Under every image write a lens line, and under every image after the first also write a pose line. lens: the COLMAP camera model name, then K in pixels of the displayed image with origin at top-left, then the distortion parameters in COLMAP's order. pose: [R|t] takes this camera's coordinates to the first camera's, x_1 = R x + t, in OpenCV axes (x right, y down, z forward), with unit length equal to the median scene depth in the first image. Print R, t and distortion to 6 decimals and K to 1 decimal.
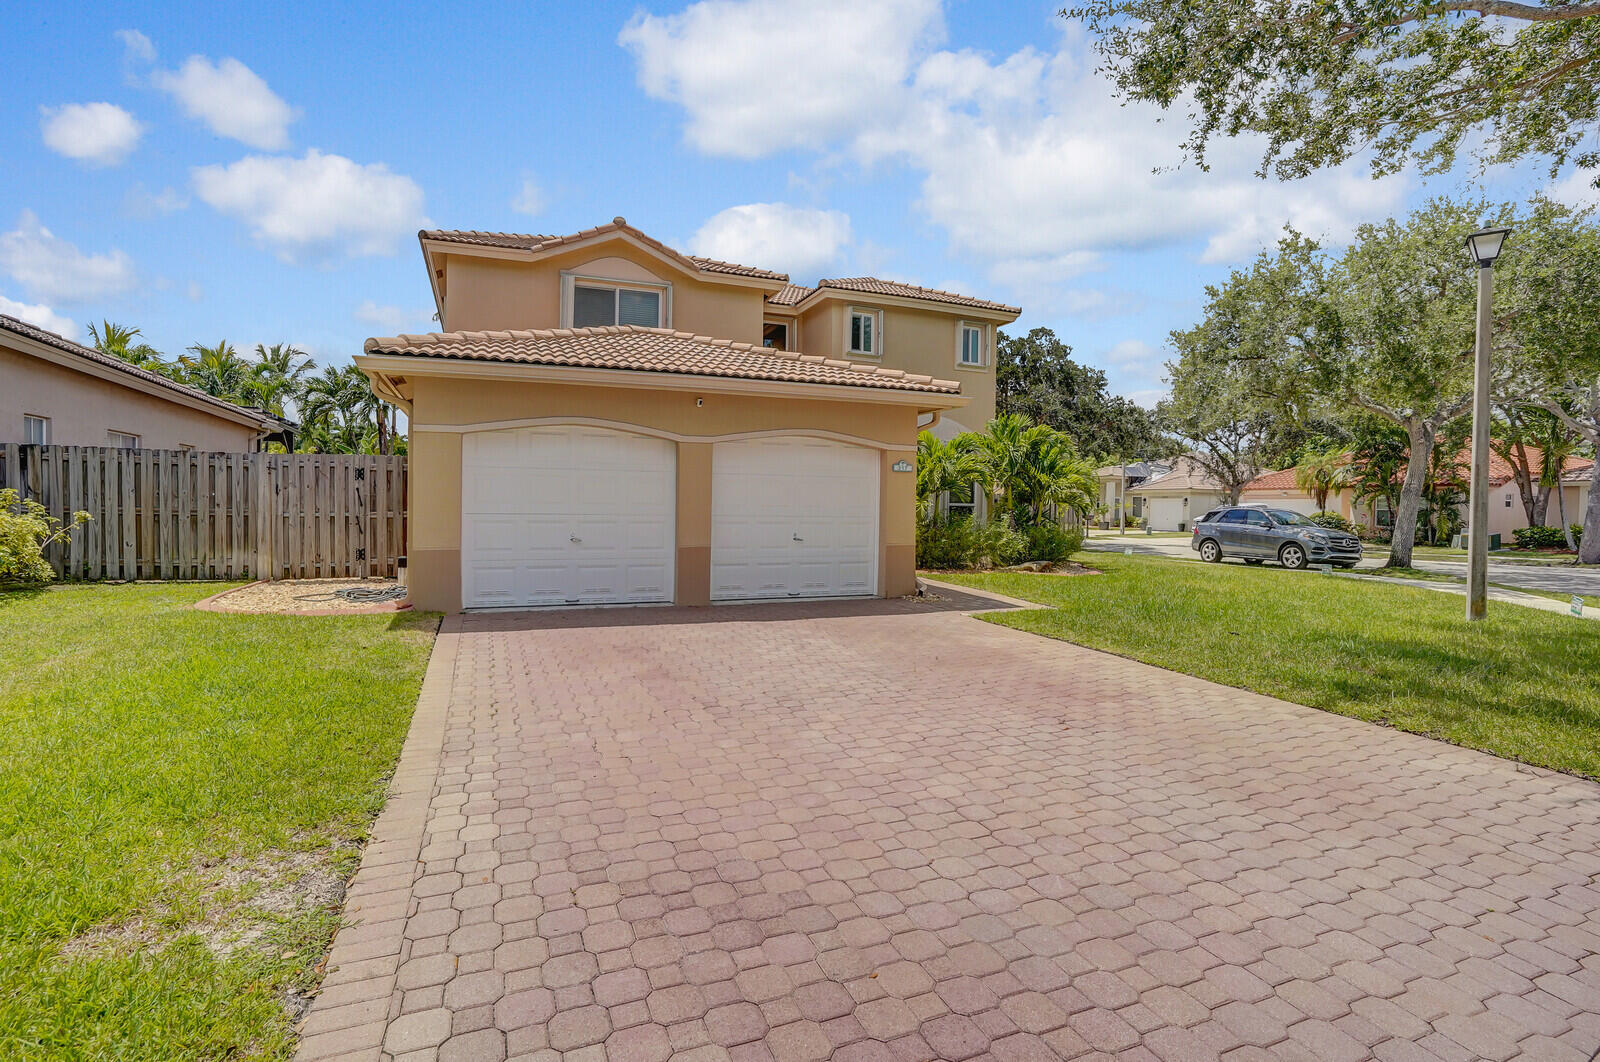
lens RADIAL K [[770.1, 0, 795.4], [0, 770.1, 500.1], [0, 0, 1]] dist [-0.037684, 0.000467]
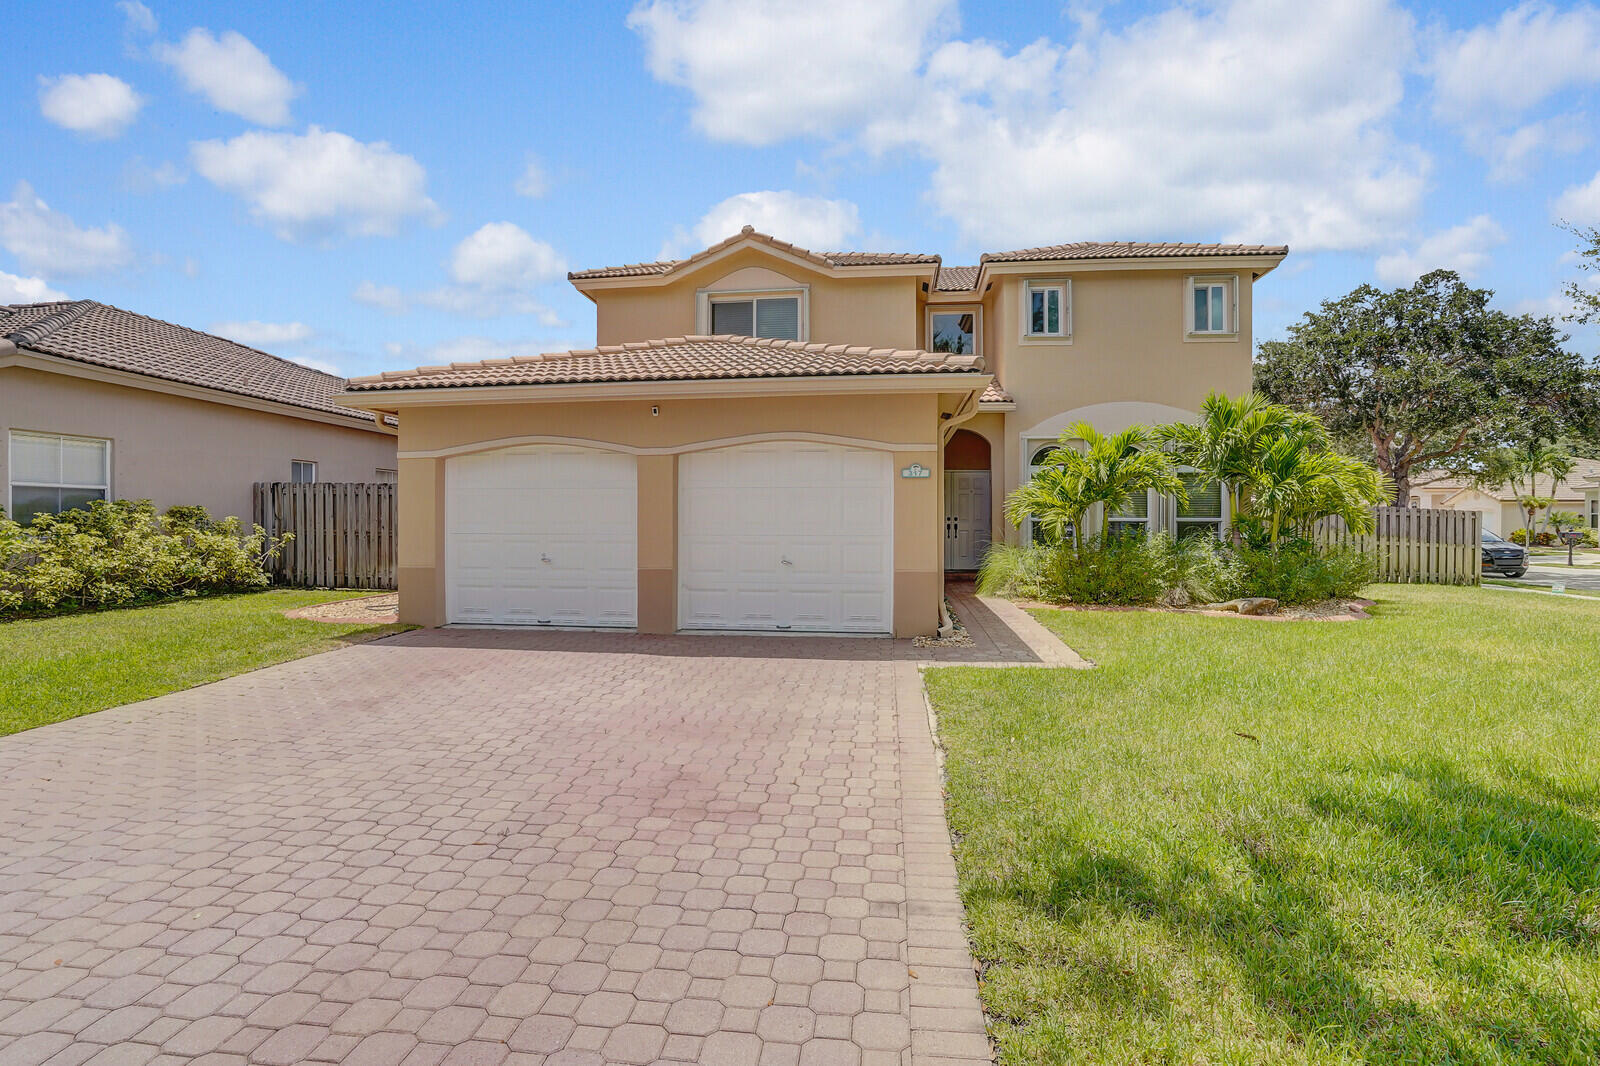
lens RADIAL K [[786.3, 0, 796.8], [0, 786.3, 517.0], [0, 0, 1]] dist [-0.064279, 0.039313]
pose [[0.873094, -0.013667, -0.487360, 0.418217], [0.012453, 0.999906, -0.005733, 0.005542], [0.487393, -0.001064, 0.873182, 0.241043]]
